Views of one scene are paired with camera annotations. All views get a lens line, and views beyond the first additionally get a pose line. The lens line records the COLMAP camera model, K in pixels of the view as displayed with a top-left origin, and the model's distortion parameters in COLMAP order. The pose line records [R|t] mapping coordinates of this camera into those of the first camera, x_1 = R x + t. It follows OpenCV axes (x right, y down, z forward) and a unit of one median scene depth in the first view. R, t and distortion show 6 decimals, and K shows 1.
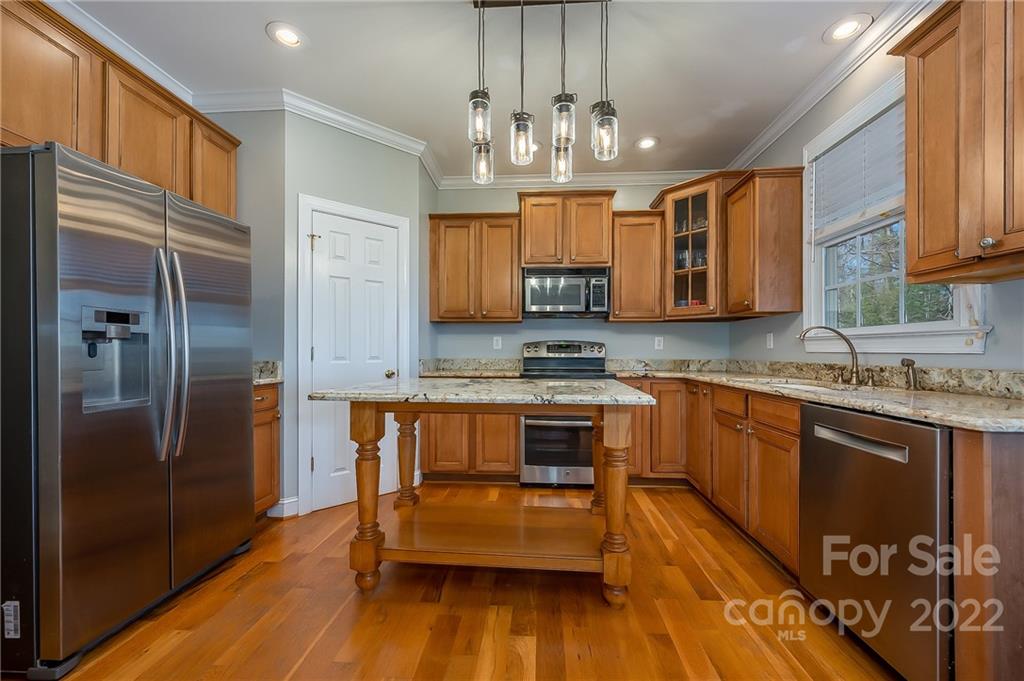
lens RADIAL K [[405.1, 0, 513.8], [0, 405.1, 341.7], [0, 0, 1]] dist [0.000160, 0.000231]
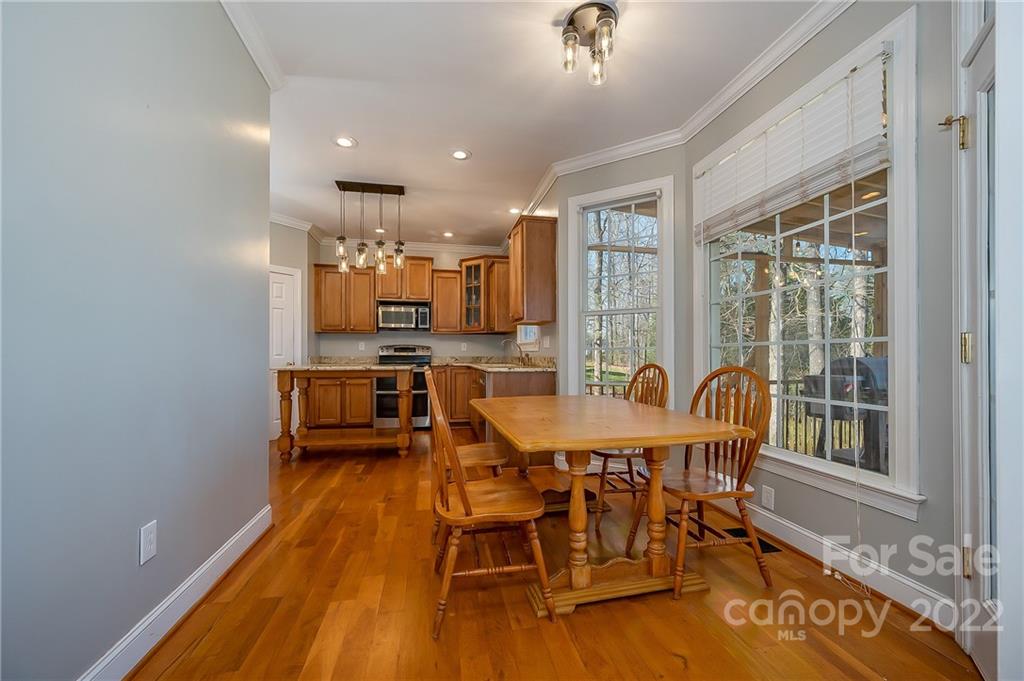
lens RADIAL K [[399.0, 0, 514.0], [0, 399.0, 350.1], [0, 0, 1]] dist [-0.001775, 0.000074]
pose [[0.962840, -0.001225, 0.270069, 0.122562], [-0.003219, 0.999867, 0.016013, -0.009566], [-0.270052, -0.016287, 0.962708, -0.716509]]
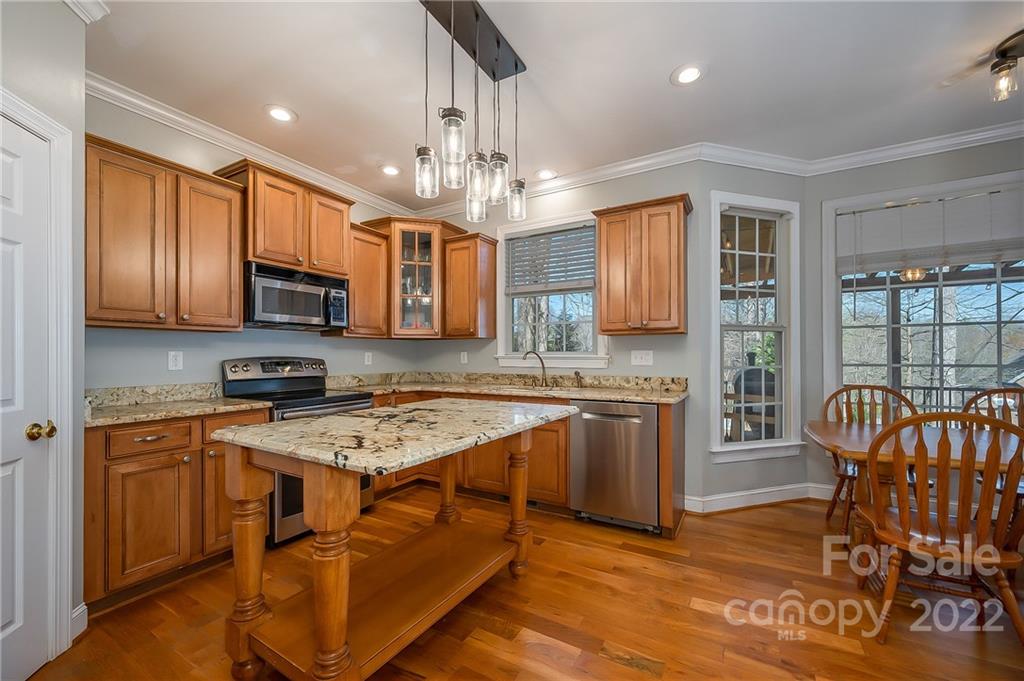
lens RADIAL K [[407.5, 0, 509.7], [0, 407.5, 344.8], [0, 0, 1]] dist [0.000963, 0.000043]
pose [[0.437360, 0.017596, 0.899114, -0.454464], [-0.017168, 0.999790, -0.011215, -0.028076], [-0.899123, -0.010531, 0.437570, 0.238884]]
